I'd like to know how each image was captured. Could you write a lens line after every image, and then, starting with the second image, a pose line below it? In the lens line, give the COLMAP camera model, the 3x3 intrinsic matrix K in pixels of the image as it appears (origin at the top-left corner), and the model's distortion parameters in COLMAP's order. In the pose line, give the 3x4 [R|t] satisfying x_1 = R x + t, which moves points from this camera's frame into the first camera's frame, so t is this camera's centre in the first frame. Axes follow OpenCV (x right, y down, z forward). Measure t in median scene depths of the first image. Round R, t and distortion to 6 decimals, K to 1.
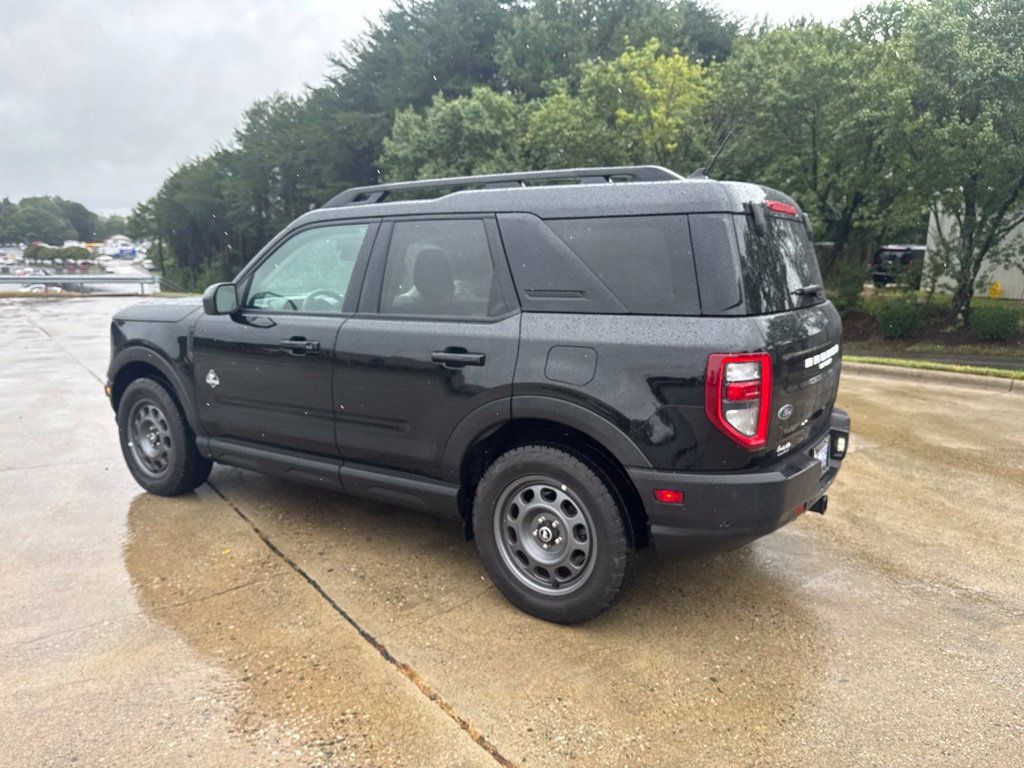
lens RADIAL K [[724.9, 0, 511.9], [0, 724.9, 375.9], [0, 0, 1]] dist [0.032213, -0.047566]
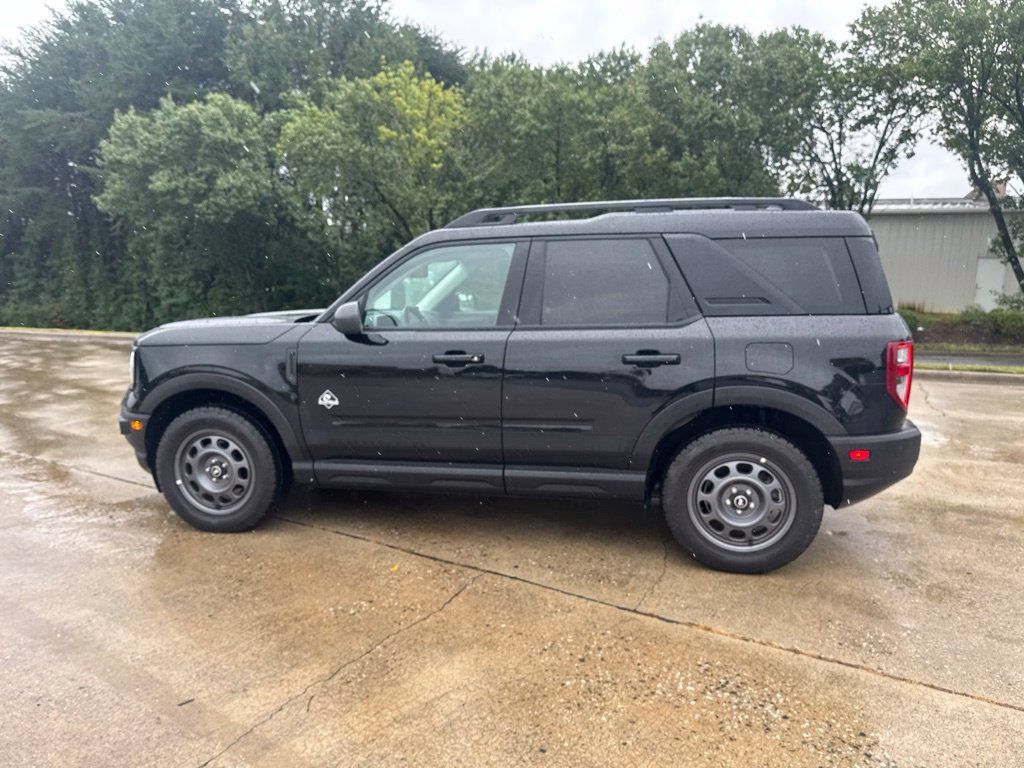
lens RADIAL K [[724.9, 0, 491.1], [0, 724.9, 375.1], [0, 0, 1]] dist [0.032213, -0.047566]
pose [[0.929914, -0.060833, 0.362710, -0.641874], [0.068045, 0.997657, -0.007128, -0.007931], [-0.361427, 0.031309, 0.931875, 0.017256]]
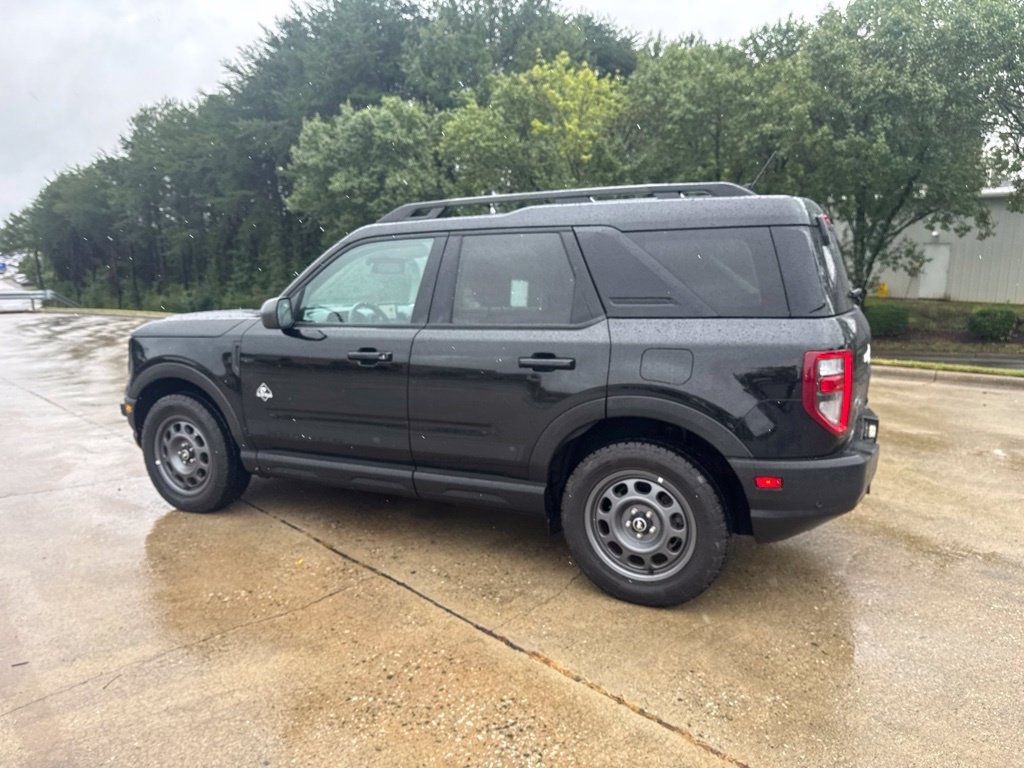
lens RADIAL K [[724.9, 0, 496.8], [0, 724.9, 374.2], [0, 0, 1]] dist [0.032213, -0.047566]
pose [[0.992930, -0.031168, 0.114539, -0.236624], [0.032619, 0.999409, -0.010823, 0.000467], [-0.114134, 0.014483, 0.993360, -0.040875]]
